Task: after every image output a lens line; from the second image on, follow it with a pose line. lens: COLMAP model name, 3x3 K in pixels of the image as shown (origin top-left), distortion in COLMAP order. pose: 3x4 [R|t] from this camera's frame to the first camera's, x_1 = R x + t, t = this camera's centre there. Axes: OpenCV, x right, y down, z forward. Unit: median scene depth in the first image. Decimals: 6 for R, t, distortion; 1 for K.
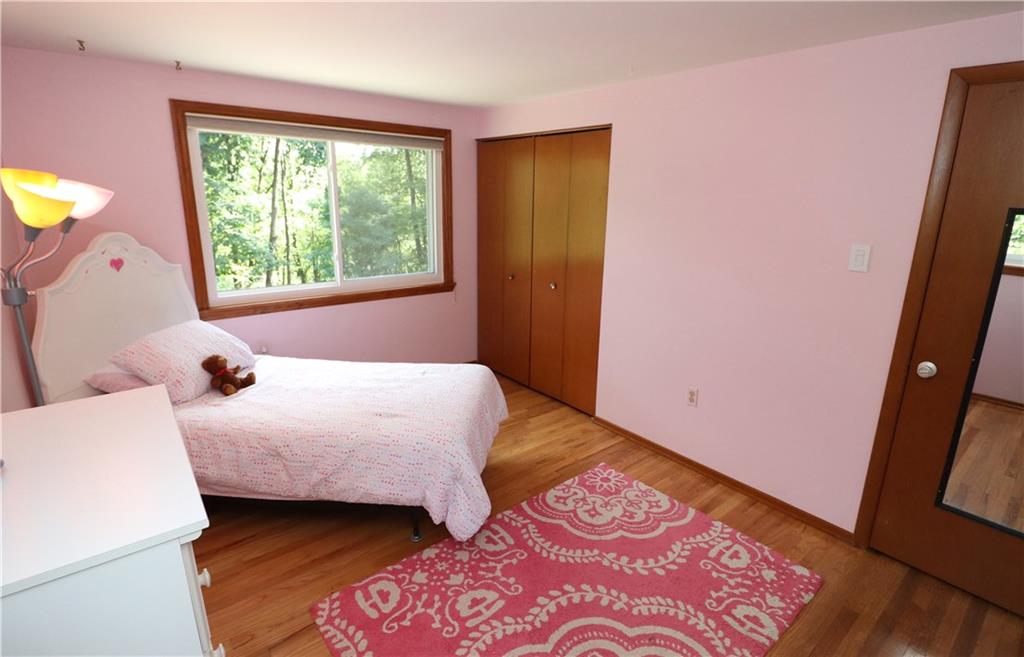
lens RADIAL K [[501.8, 0, 515.1], [0, 501.8, 322.2], [0, 0, 1]] dist [-0.014874, -0.000274]
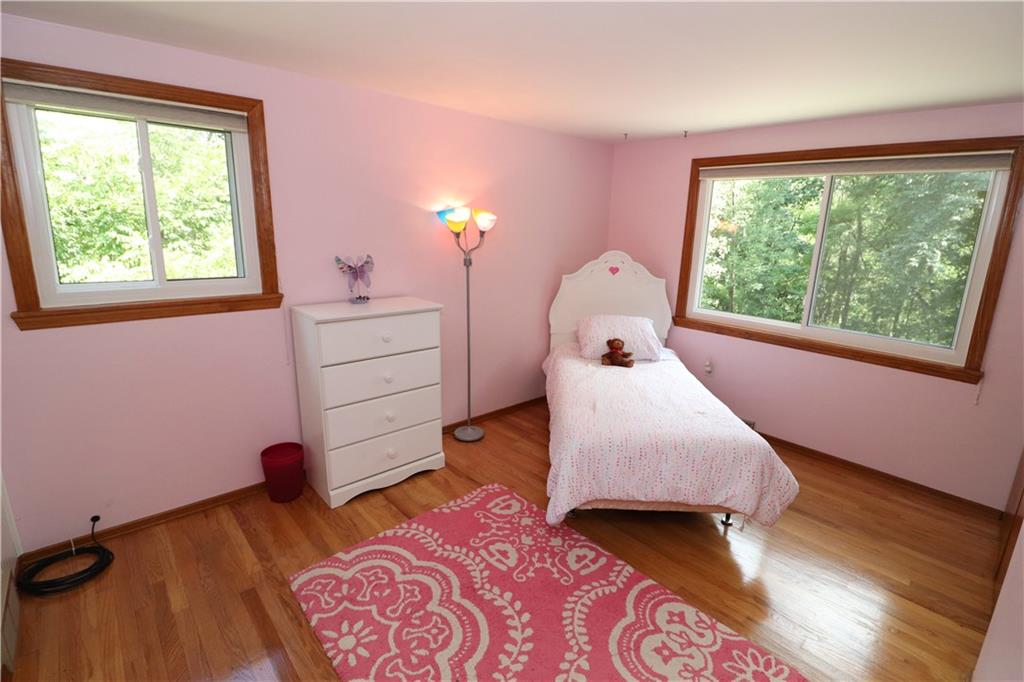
lens RADIAL K [[471.5, 0, 521.2], [0, 471.5, 335.7], [0, 0, 1]] dist [0.001580, -0.017970]
pose [[0.047705, 0.210999, -0.976322, 0.790869], [-0.276750, 0.941961, 0.190050, -0.137280], [0.959757, 0.261131, 0.103330, 0.675880]]
